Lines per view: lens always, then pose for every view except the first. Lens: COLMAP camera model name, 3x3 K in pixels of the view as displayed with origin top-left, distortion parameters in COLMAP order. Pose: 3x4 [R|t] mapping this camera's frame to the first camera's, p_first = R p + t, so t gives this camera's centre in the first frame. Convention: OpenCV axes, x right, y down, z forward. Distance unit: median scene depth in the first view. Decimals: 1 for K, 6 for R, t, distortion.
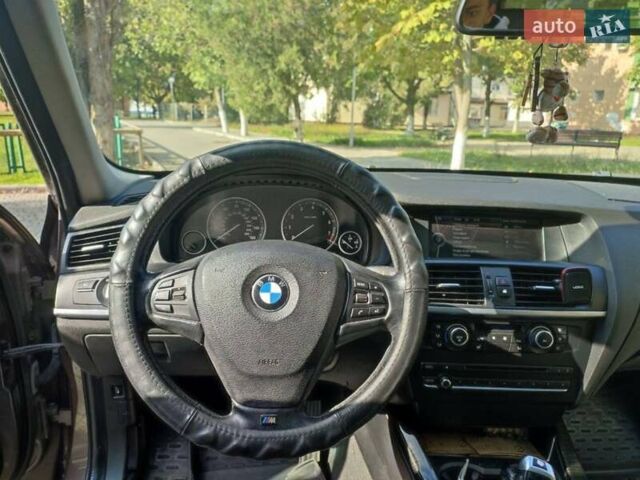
lens RADIAL K [[473.2, 0, 319.4], [0, 473.2, 233.0], [0, 0, 1]] dist [0.005578, -0.002799]
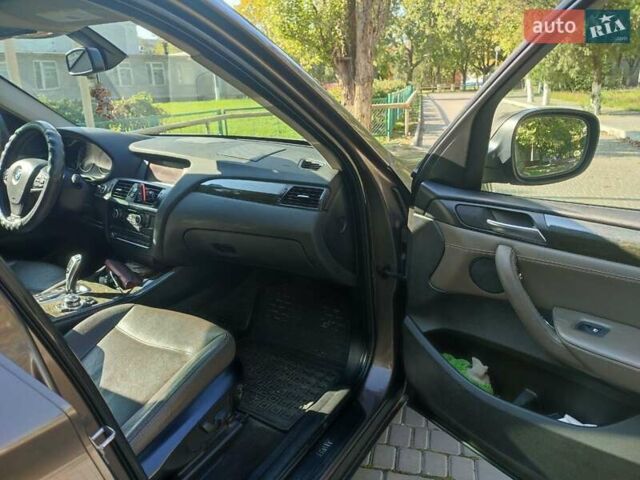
lens RADIAL K [[470.6, 0, 320.0], [0, 470.6, 240.0], [0, 0, 1]] dist [0.015034, -0.003934]
pose [[0.759931, 0.151809, -0.632028, 0.151613], [-0.105167, 0.988249, 0.110921, 0.000428], [0.641440, -0.017824, 0.766966, -0.002513]]
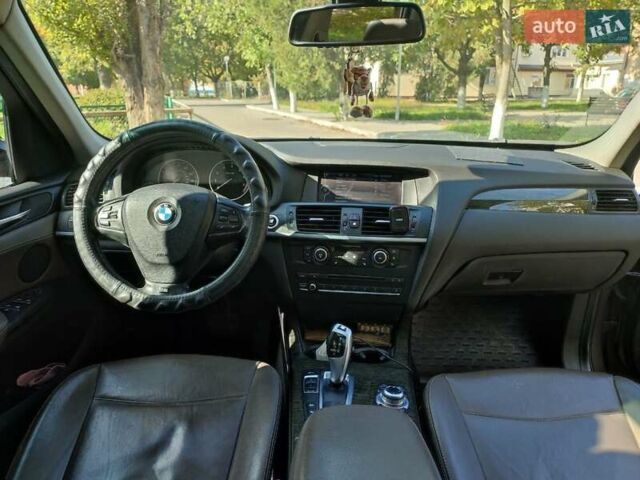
lens RADIAL K [[470.6, 0, 320.0], [0, 470.6, 240.0], [0, 0, 1]] dist [0.015034, -0.003934]
pose [[0.992478, 0.010110, -0.122006, 0.030210], [-0.002147, 0.997868, 0.065230, 0.005225], [0.122405, -0.064478, 0.990384, -0.026747]]
